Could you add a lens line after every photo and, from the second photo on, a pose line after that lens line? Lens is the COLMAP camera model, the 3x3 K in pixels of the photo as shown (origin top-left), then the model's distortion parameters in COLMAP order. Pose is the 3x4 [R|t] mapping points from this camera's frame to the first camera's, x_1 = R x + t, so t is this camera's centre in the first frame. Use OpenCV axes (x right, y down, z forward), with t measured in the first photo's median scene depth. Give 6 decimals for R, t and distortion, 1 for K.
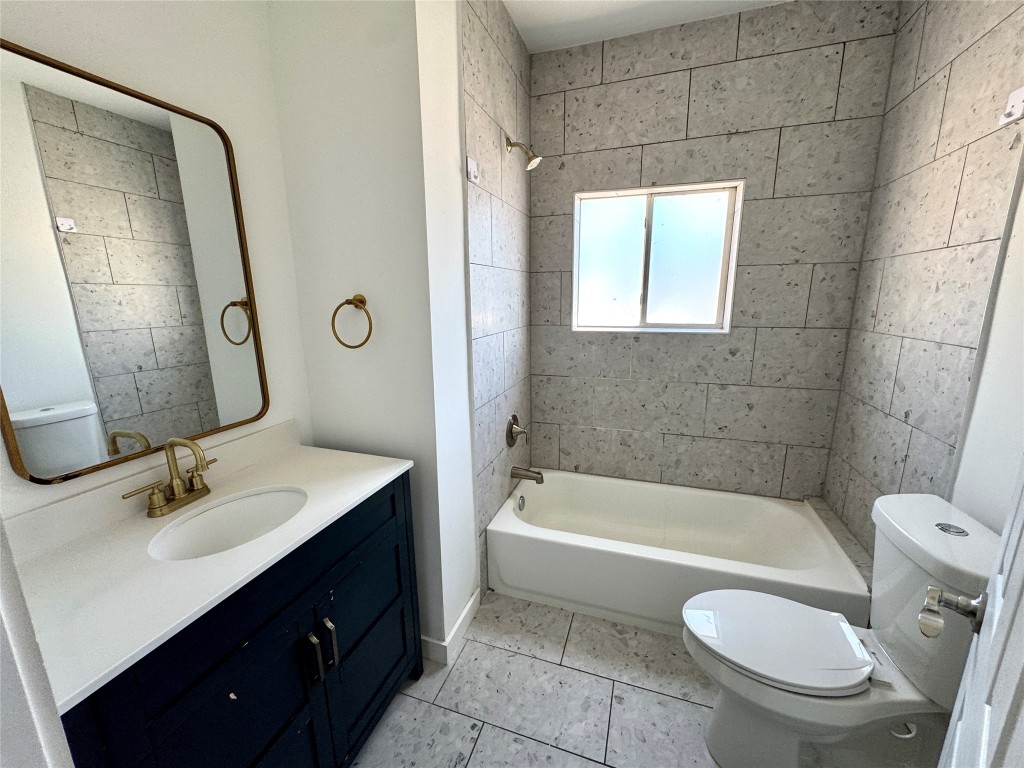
lens RADIAL K [[406.3, 0, 514.5], [0, 406.3, 382.0], [0, 0, 1]] dist [-0.000986, 0.000106]
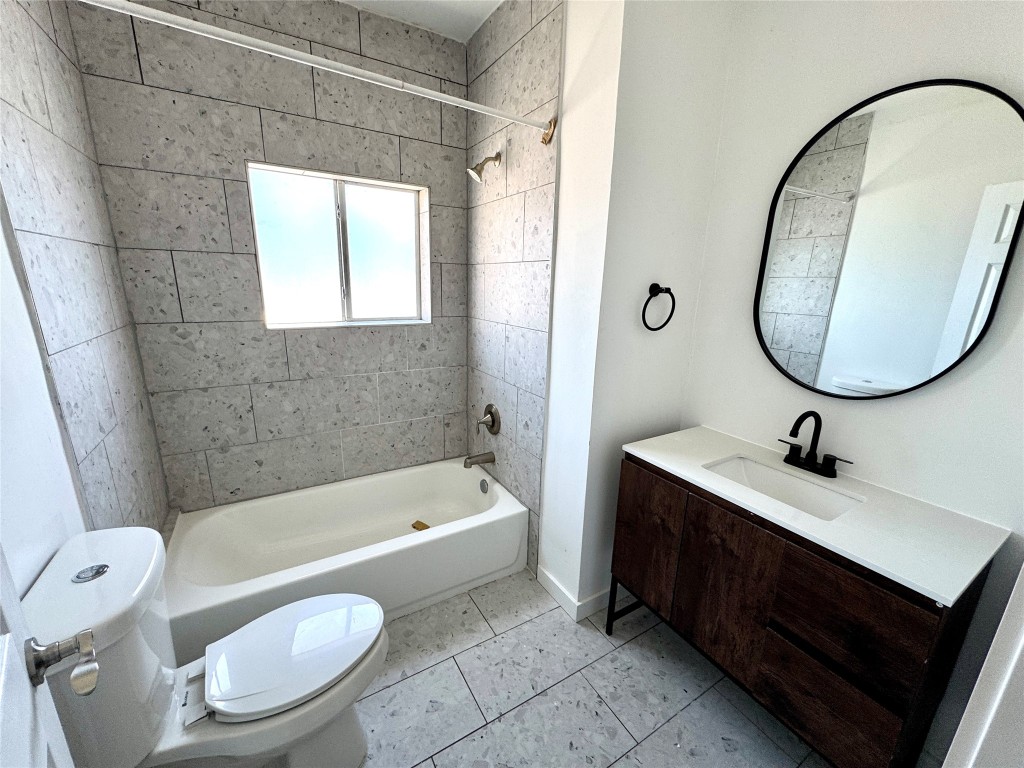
lens RADIAL K [[406.3, 0, 520.8], [0, 406.3, 389.2], [0, 0, 1]] dist [-0.000986, 0.000106]
pose [[0.627908, -0.166838, 0.760195, -0.192884], [0.140301, 0.985016, 0.100293, -0.017998], [-0.765537, 0.043682, 0.641907, 0.088227]]
